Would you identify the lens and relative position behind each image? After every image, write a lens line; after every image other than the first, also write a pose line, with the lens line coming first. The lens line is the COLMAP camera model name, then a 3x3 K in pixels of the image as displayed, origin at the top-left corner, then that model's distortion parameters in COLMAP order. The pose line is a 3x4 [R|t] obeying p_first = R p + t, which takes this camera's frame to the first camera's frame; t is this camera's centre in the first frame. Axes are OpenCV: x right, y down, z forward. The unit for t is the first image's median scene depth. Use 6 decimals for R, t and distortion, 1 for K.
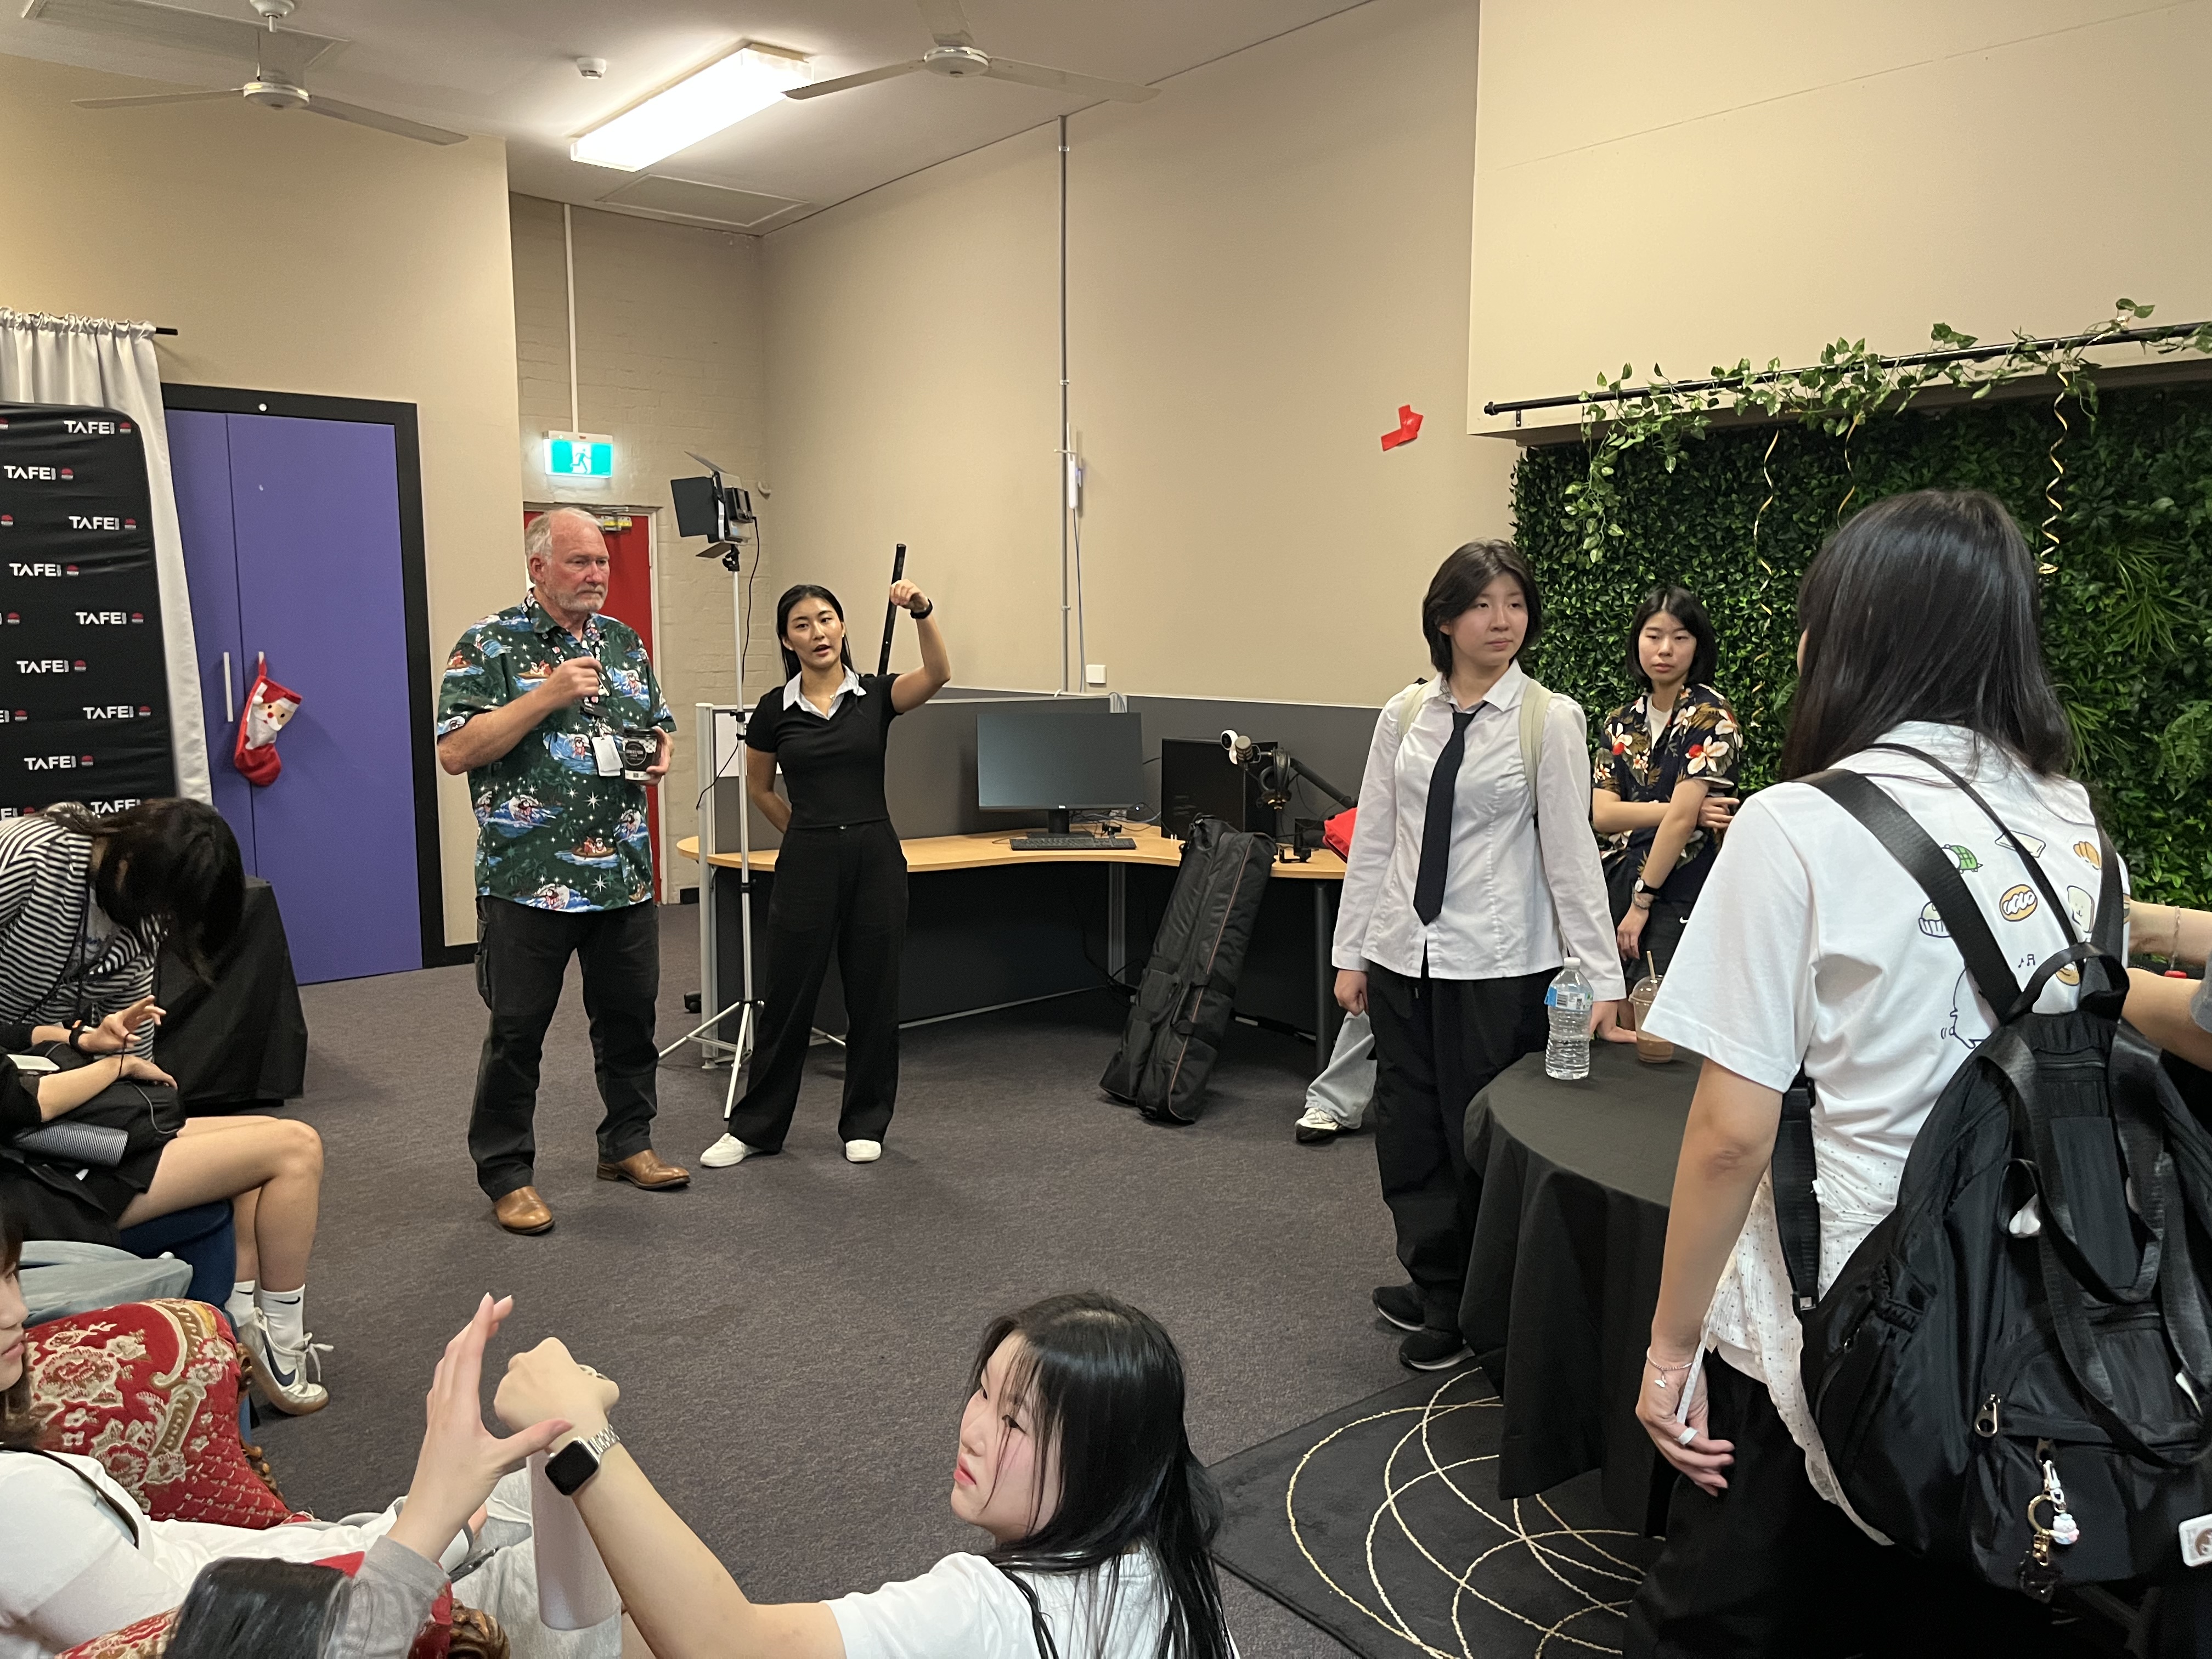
lens RADIAL K [[1681.6, 0, 1106.0], [0, 1681.6, 829.5], [0, 0, 1]] dist [0.072223, -0.091981]
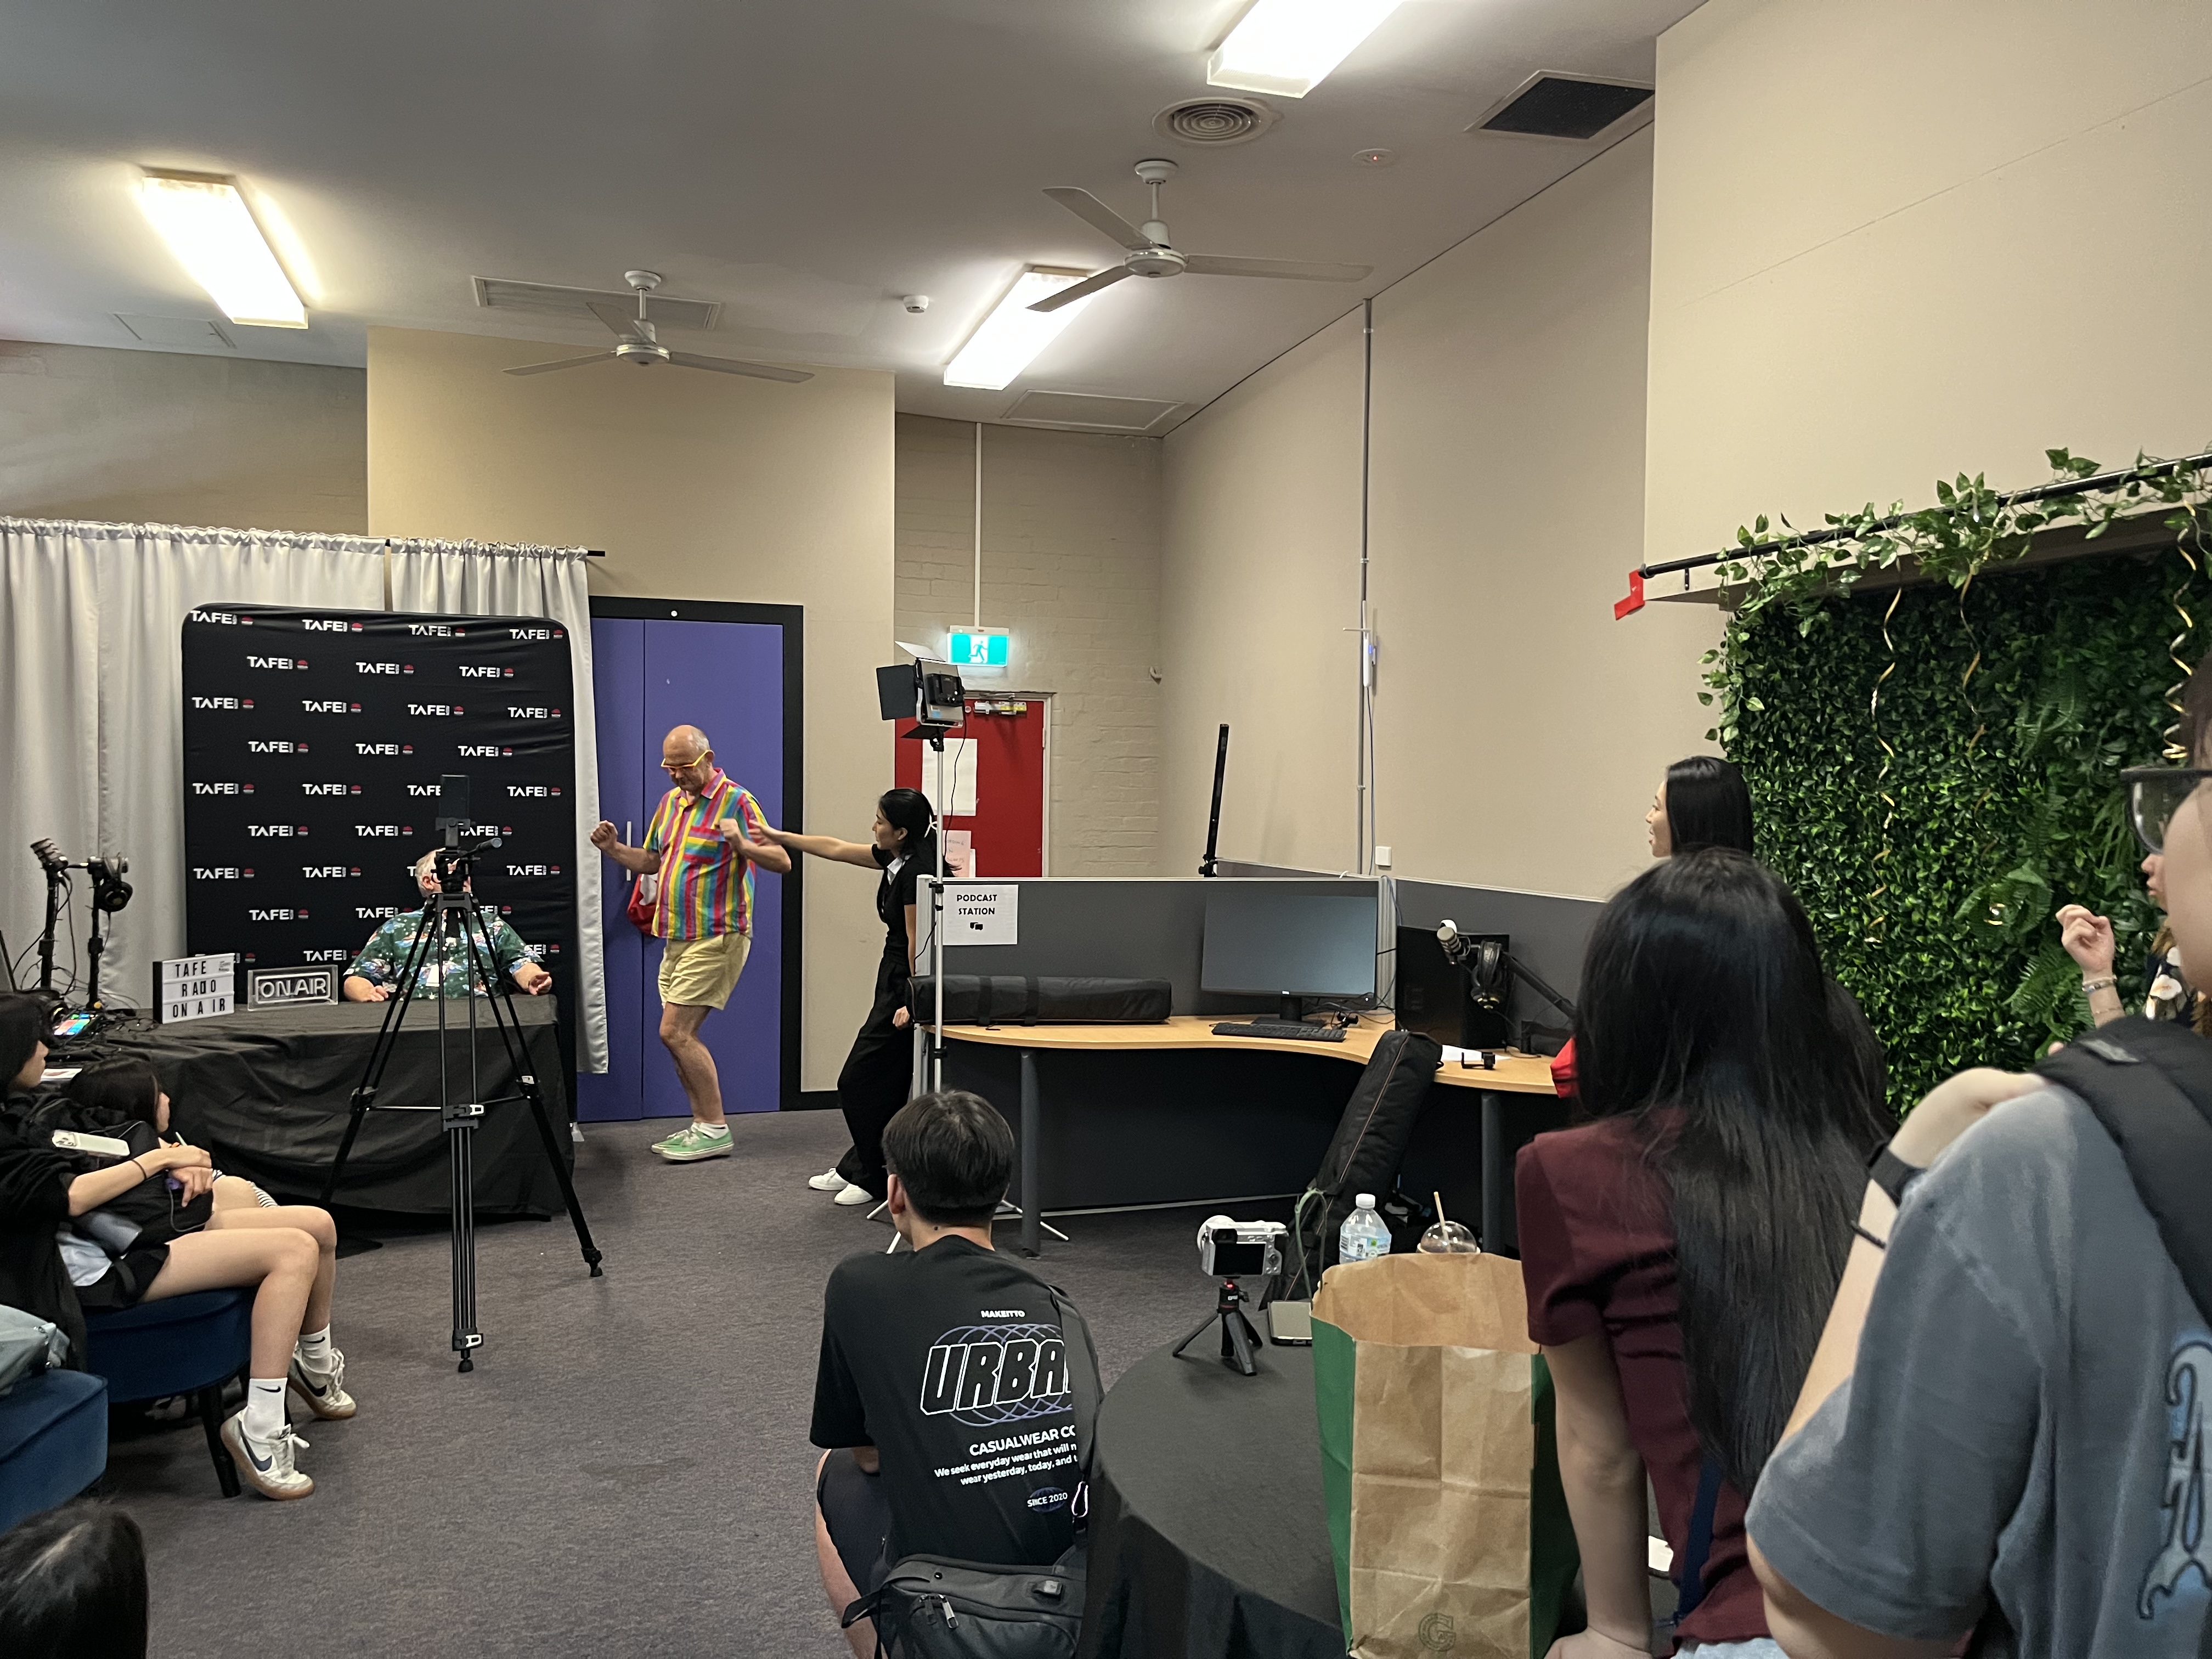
lens RADIAL K [[1681.6, 0, 1106.0], [0, 1681.6, 829.5], [0, 0, 1]] dist [0.072223, -0.091981]
pose [[0.924810, 0.018118, -0.379999, 0.283940], [-0.058185, 0.993849, -0.094222, -0.011558], [0.375954, 0.109248, 0.920176, 0.080183]]
